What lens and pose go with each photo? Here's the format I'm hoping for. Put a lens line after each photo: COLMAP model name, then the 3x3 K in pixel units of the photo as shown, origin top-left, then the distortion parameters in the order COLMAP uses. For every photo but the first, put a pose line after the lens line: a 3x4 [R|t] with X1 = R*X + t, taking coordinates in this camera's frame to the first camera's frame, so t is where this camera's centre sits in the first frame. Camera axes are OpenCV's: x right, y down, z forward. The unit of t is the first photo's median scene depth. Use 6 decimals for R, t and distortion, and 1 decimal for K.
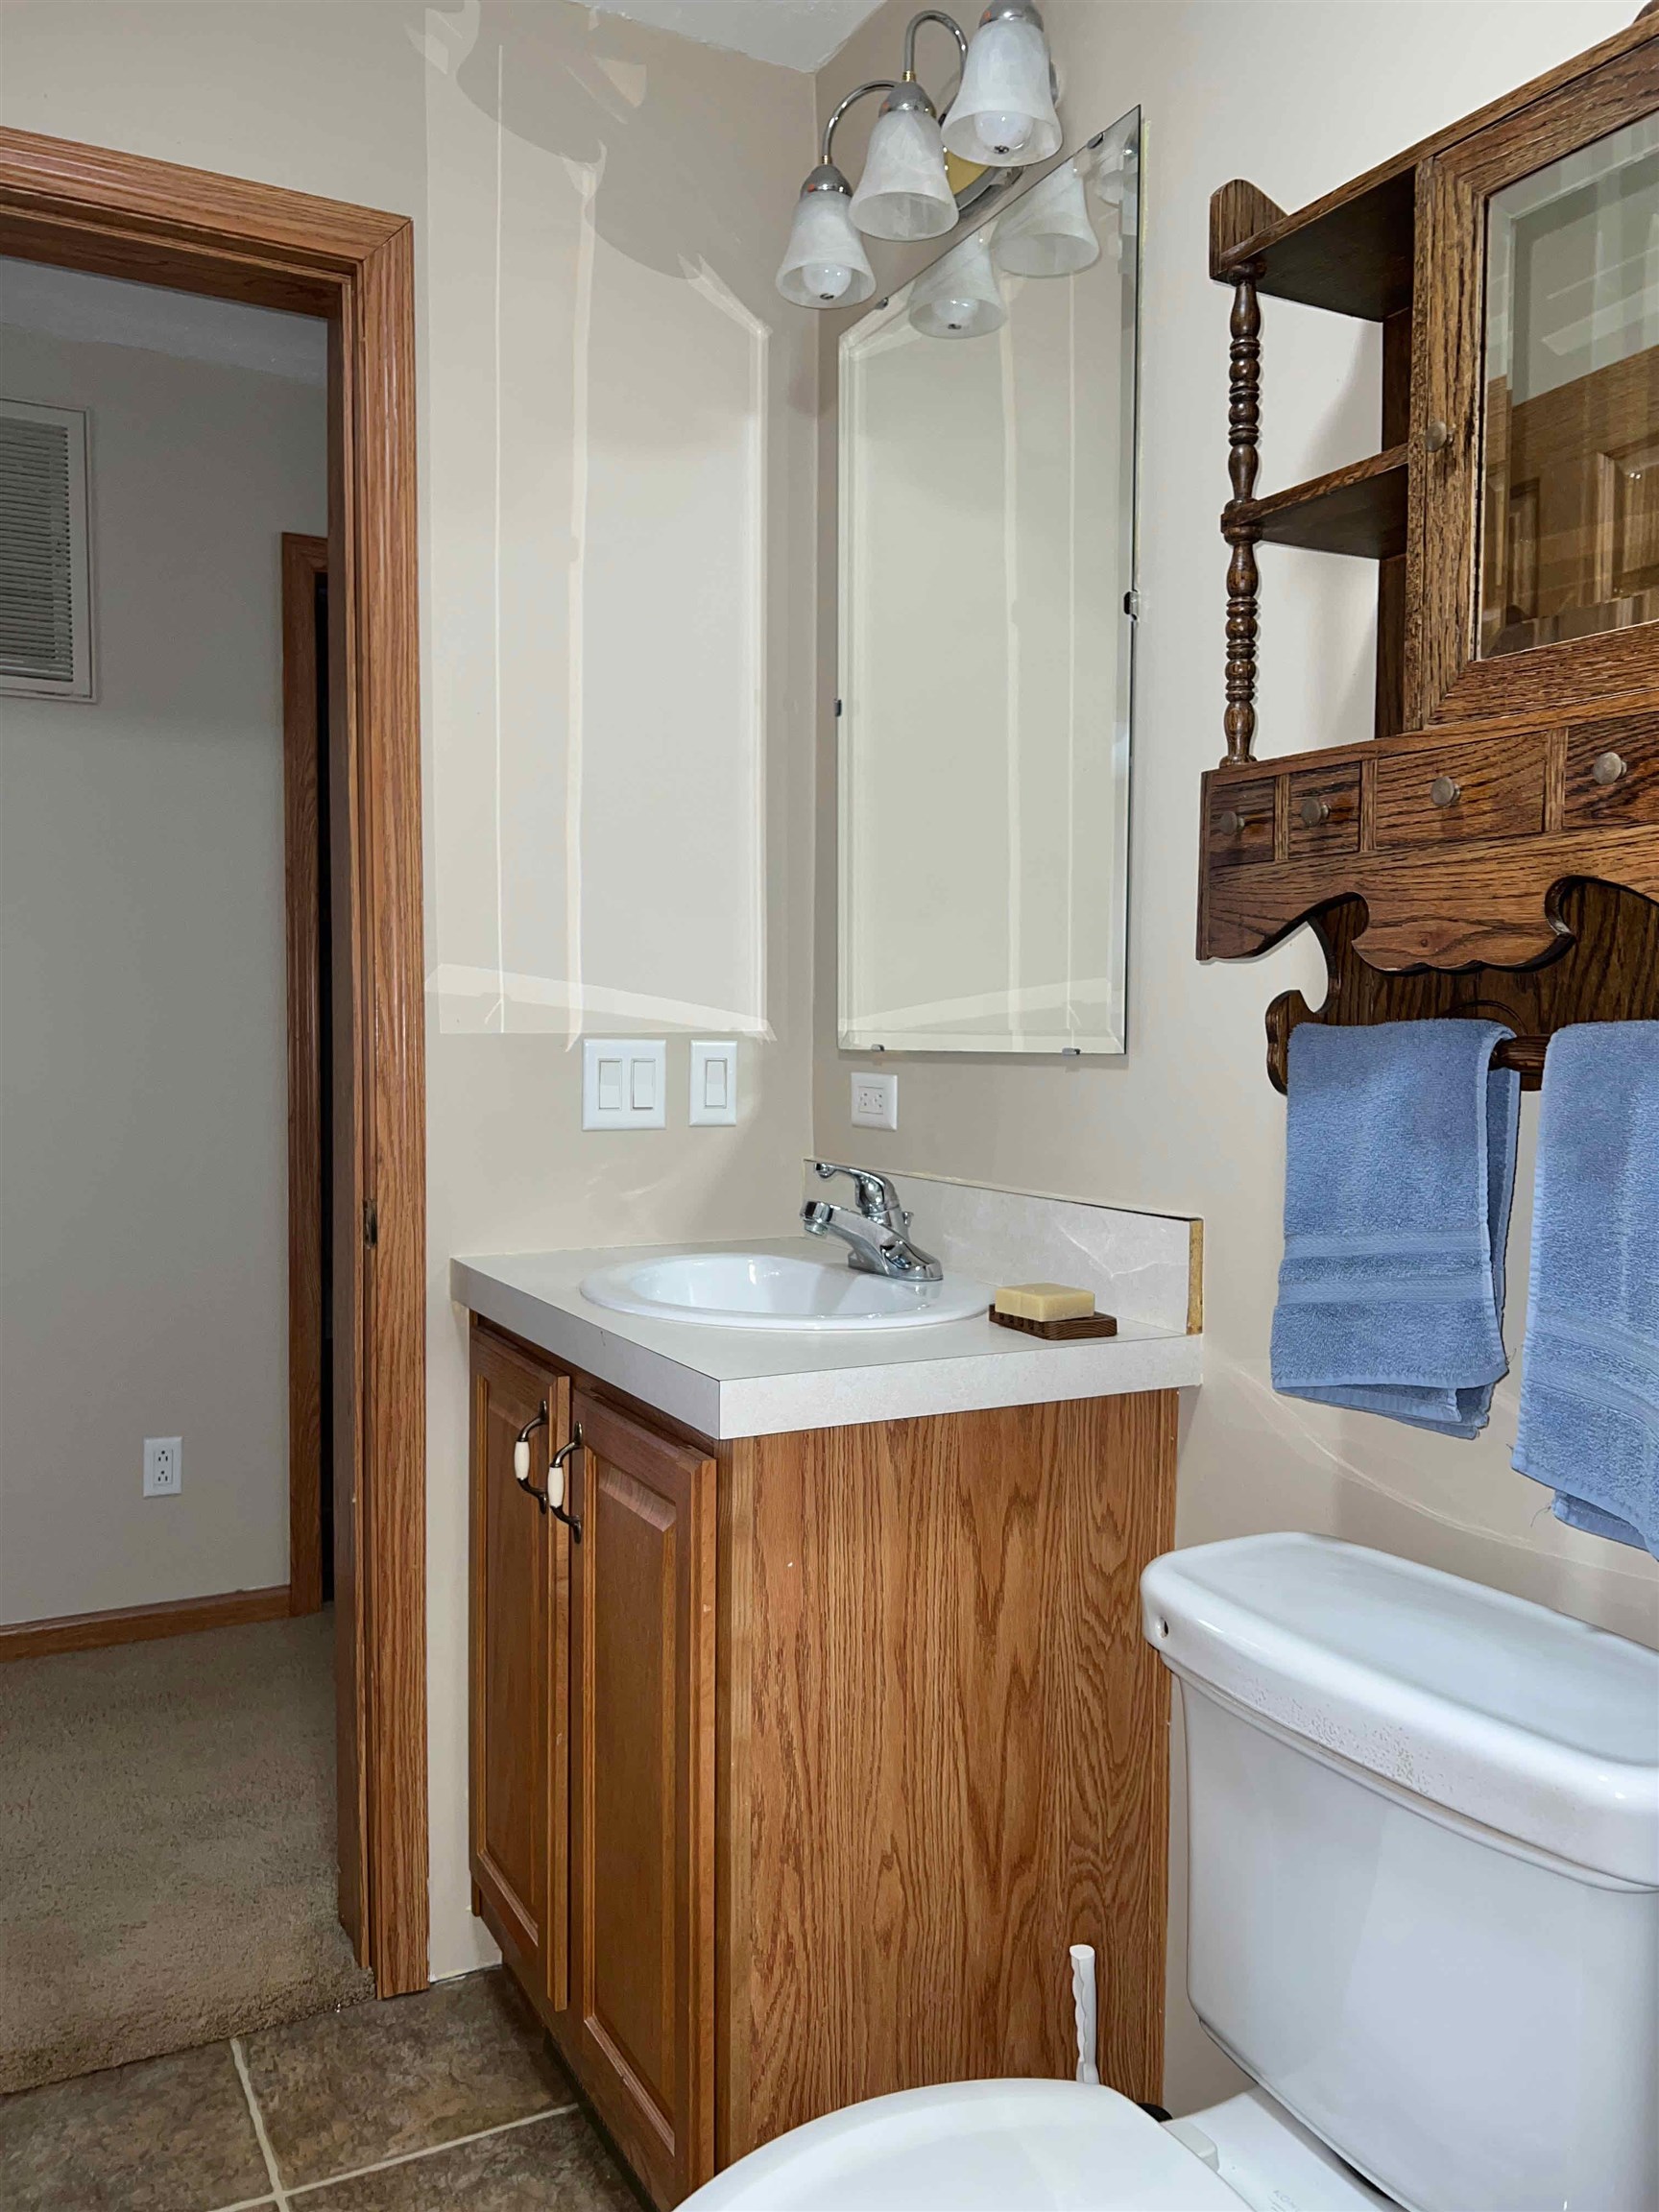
lens RADIAL K [[1694.6, 0, 827.2], [0, 1694.6, 1104.0], [0, 0, 1]] dist [0.047605, -0.061235]
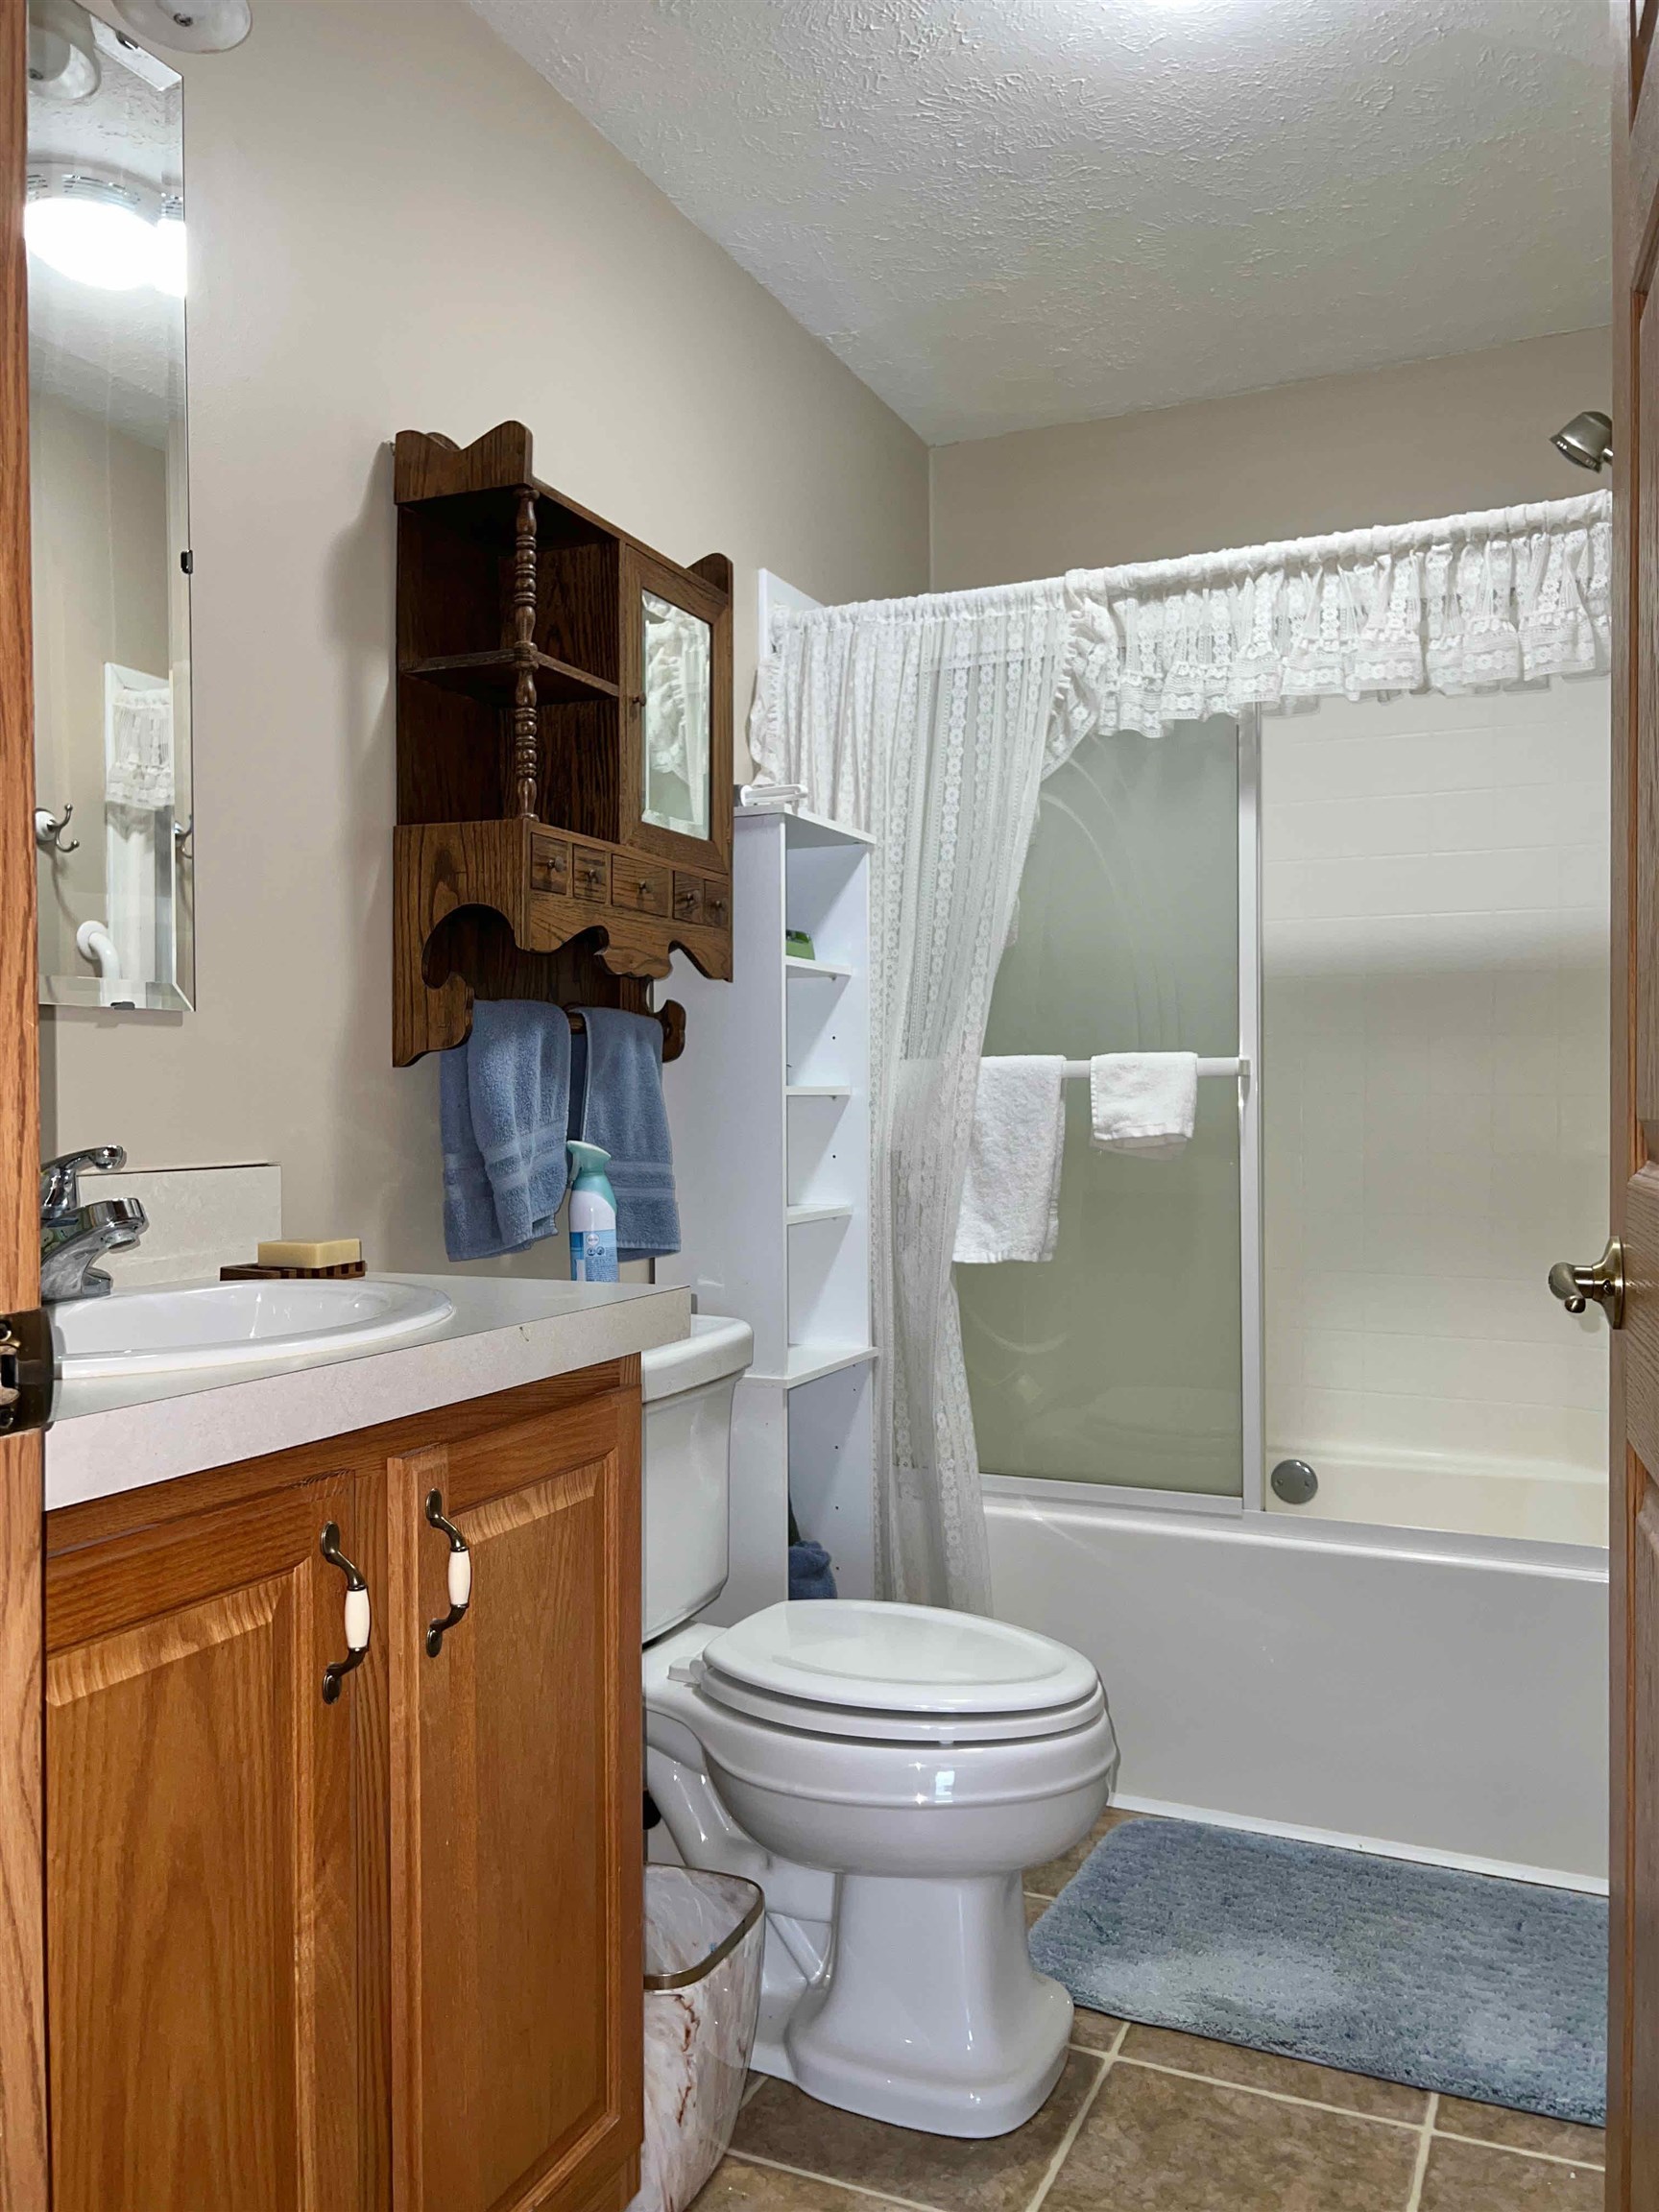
lens RADIAL K [[1694.6, 0, 829.5], [0, 1694.6, 1105.2], [0, 0, 1]] dist [0.047605, -0.061235]
pose [[-0.612430, -0.012026, 0.790433, -1.198146], [0.031083, 0.998745, 0.039279, -0.002808], [-0.789913, 0.048625, -0.611287, 1.880432]]
